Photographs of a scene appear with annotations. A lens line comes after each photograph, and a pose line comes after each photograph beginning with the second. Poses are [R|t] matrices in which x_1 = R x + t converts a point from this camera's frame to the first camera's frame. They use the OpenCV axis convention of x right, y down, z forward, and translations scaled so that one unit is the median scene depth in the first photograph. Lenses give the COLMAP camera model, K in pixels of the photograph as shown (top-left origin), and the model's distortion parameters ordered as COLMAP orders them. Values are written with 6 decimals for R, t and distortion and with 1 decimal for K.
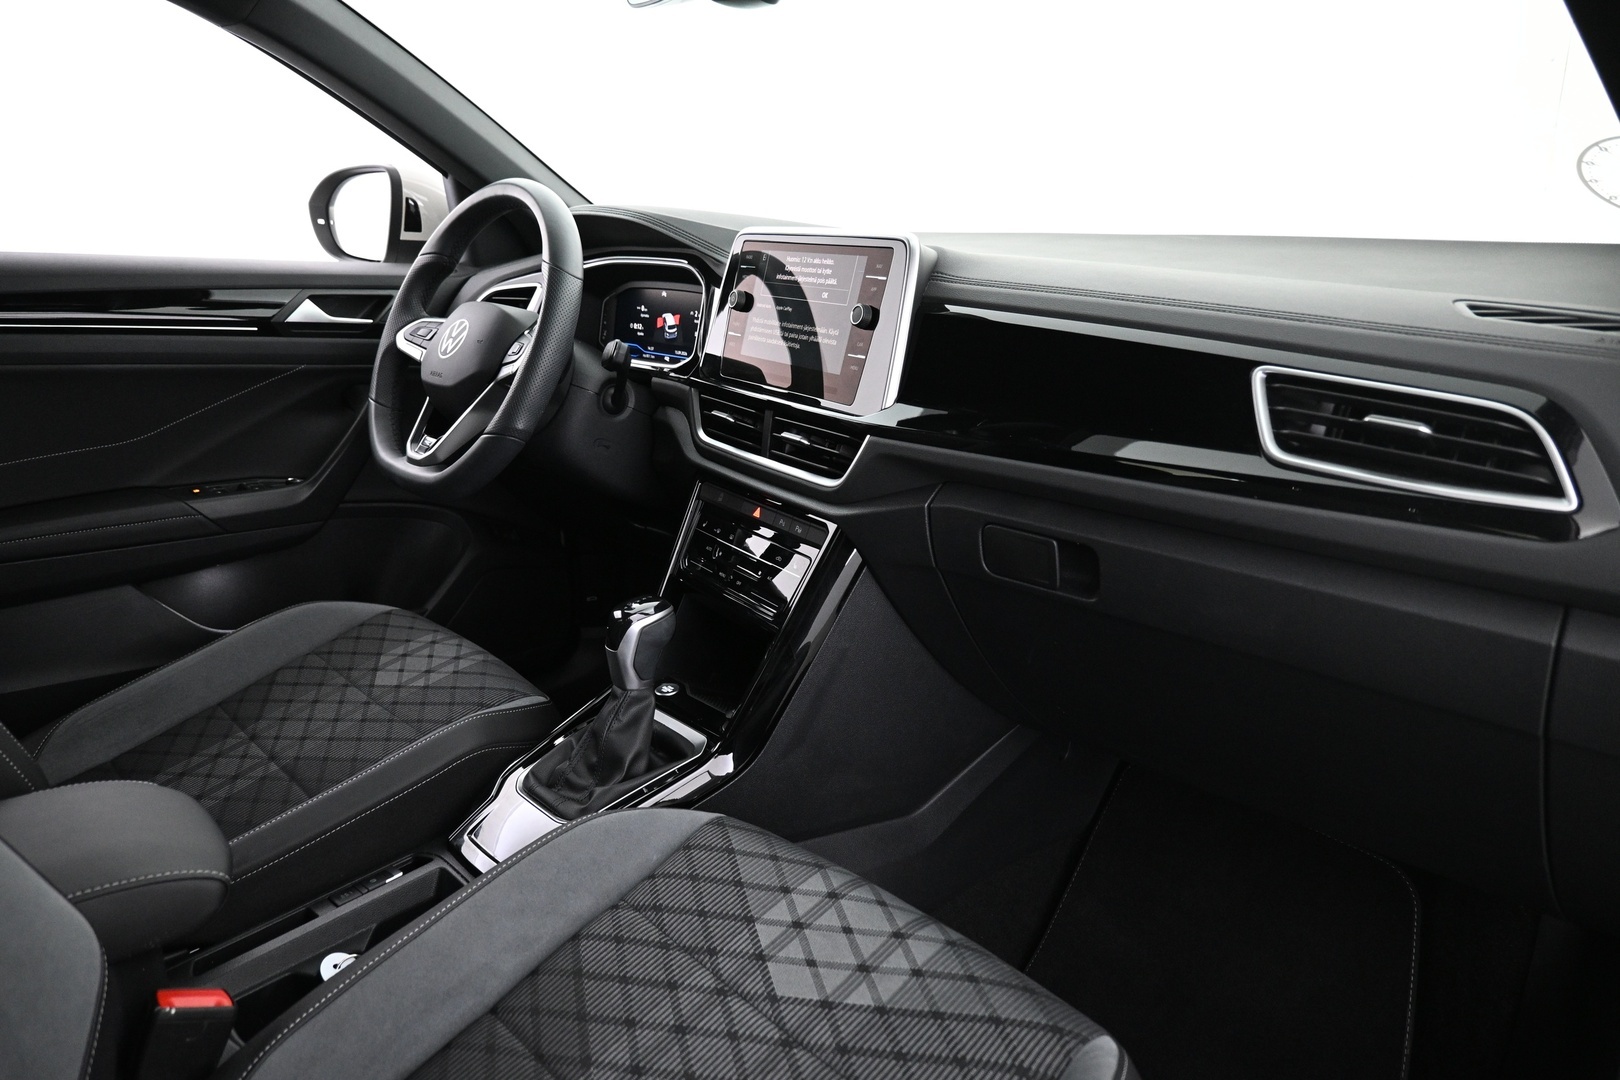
lens RADIAL K [[1105.2, 0, 811.5], [0, 1105.2, 539.6], [0, 0, 1]] dist [0.002356, -0.003796]
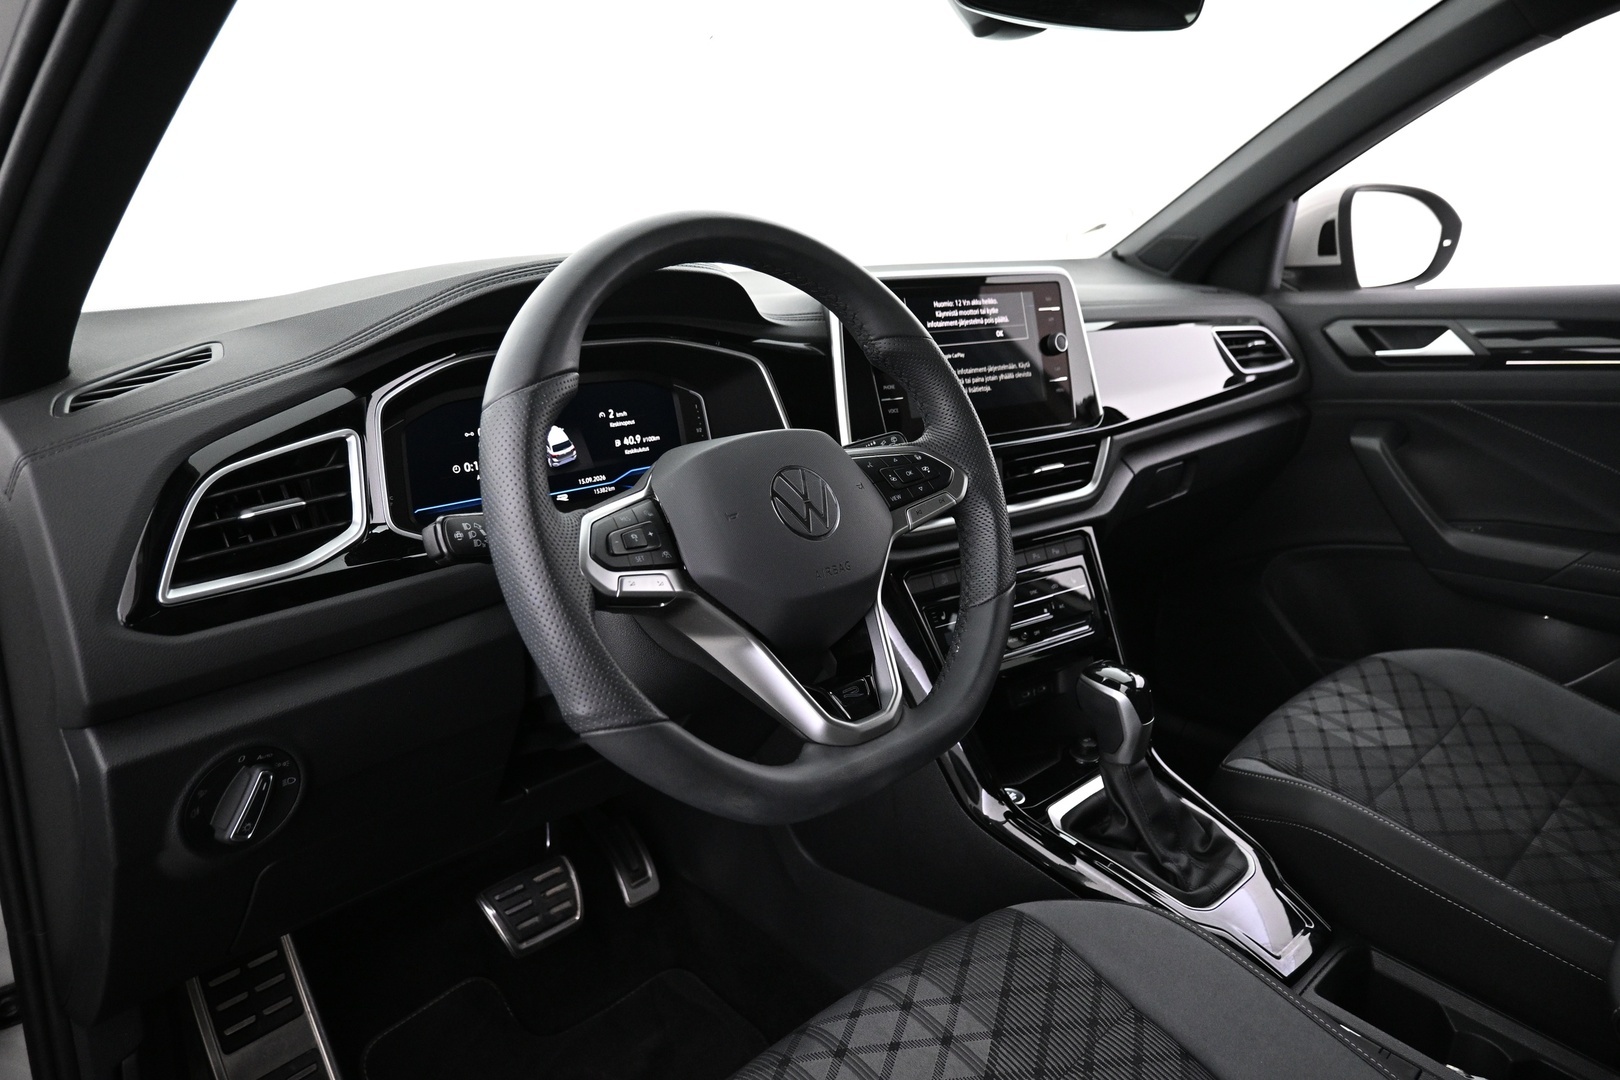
lens RADIAL K [[1113.4, 0, 804.4], [0, 1113.4, 530.0], [0, 0, 1]] dist [-0.000889, 0.005431]
pose [[-0.023765, -0.270315, 0.962479, -0.882077], [0.288502, 0.919936, 0.265490, -0.326342], [-0.957184, 0.283986, 0.056124, 1.002804]]
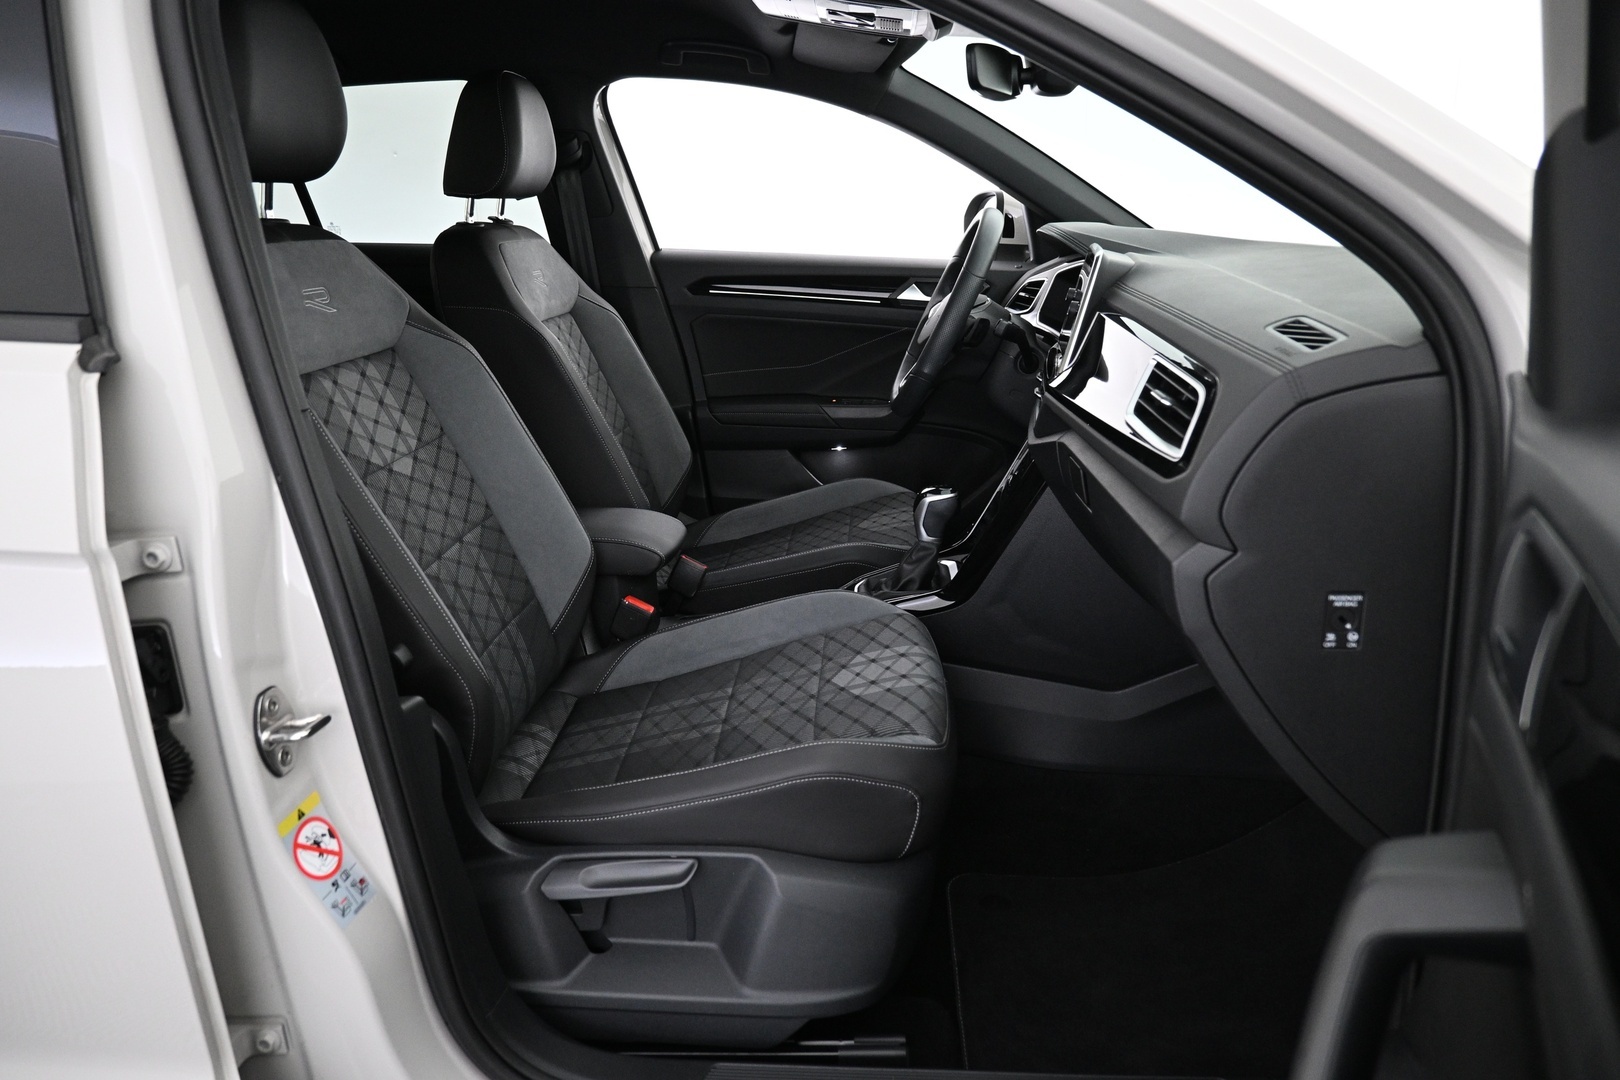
lens RADIAL K [[1105.2, 0, 812.3], [0, 1105.2, 535.7], [0, 0, 1]] dist [0.002356, -0.003796]
pose [[0.692774, 0.190509, -0.695536, 0.702468], [-0.183428, 0.979305, 0.085534, 0.019778], [0.697437, 0.068325, 0.713382, -0.196560]]
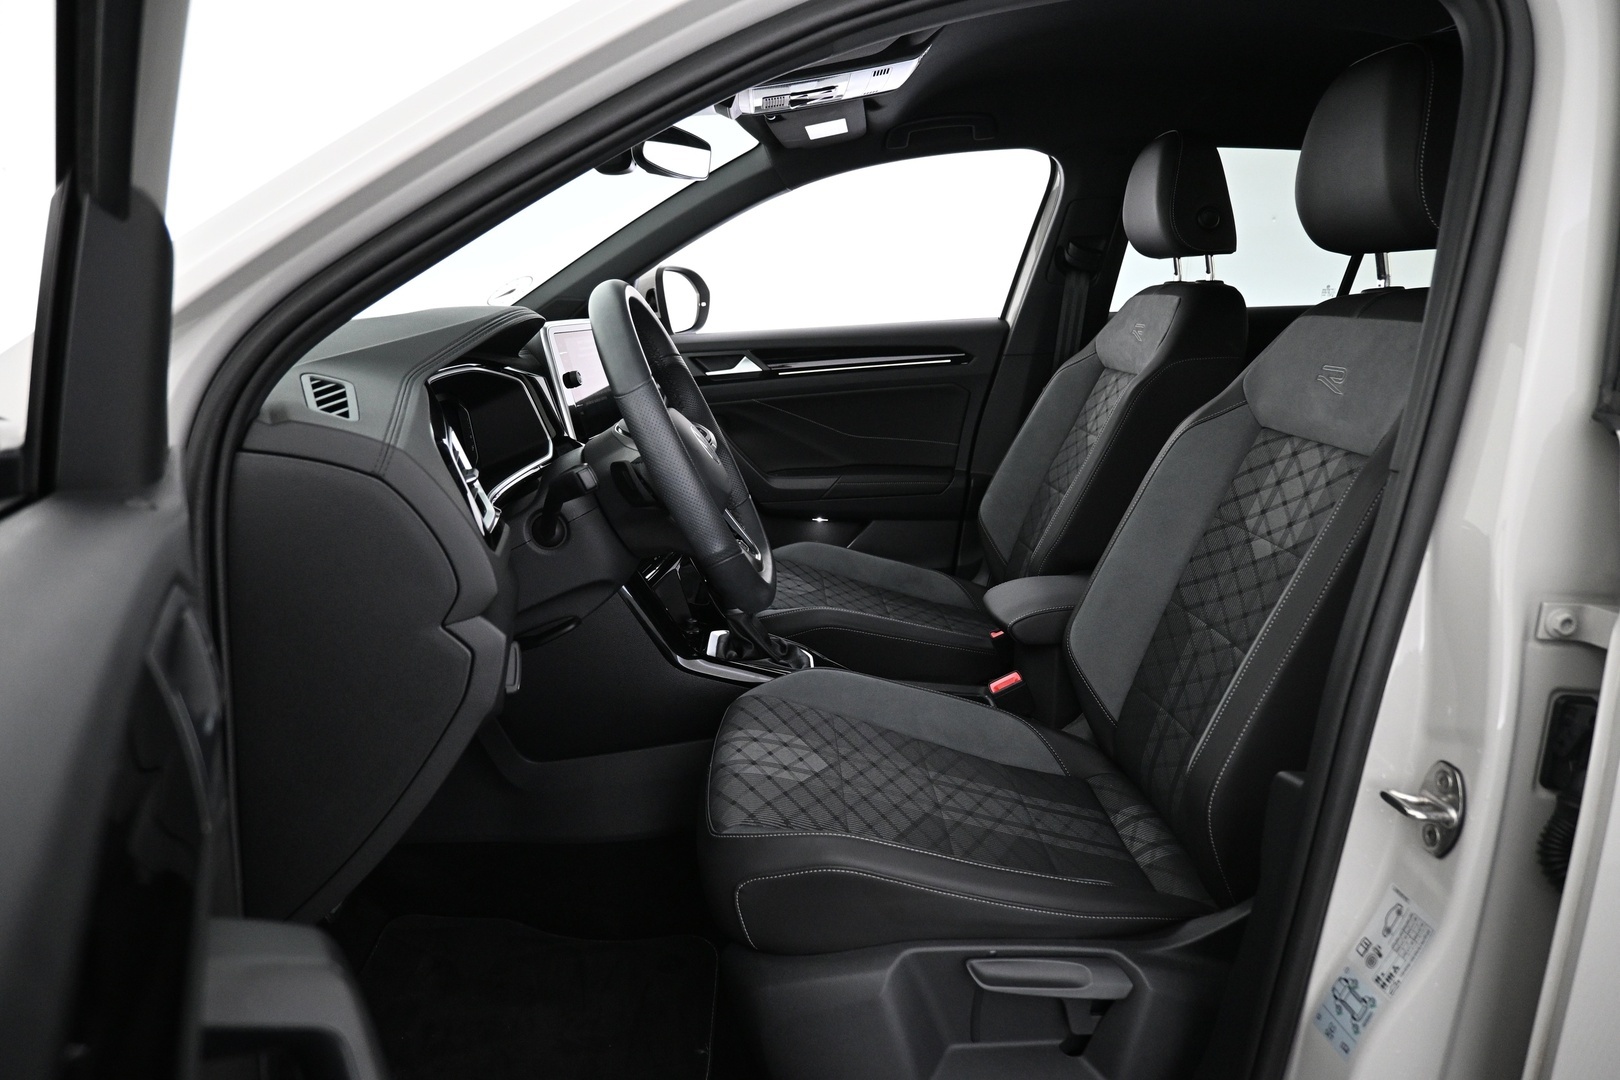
lens RADIAL K [[1105.2, 0, 807.1], [0, 1105.2, 546.5], [0, 0, 1]] dist [0.002356, -0.003796]
pose [[-0.758832, -0.152418, 0.633201, -1.037641], [0.176450, 0.887757, 0.425151, -0.507427], [-0.626929, 0.434346, -0.646764, 1.649049]]
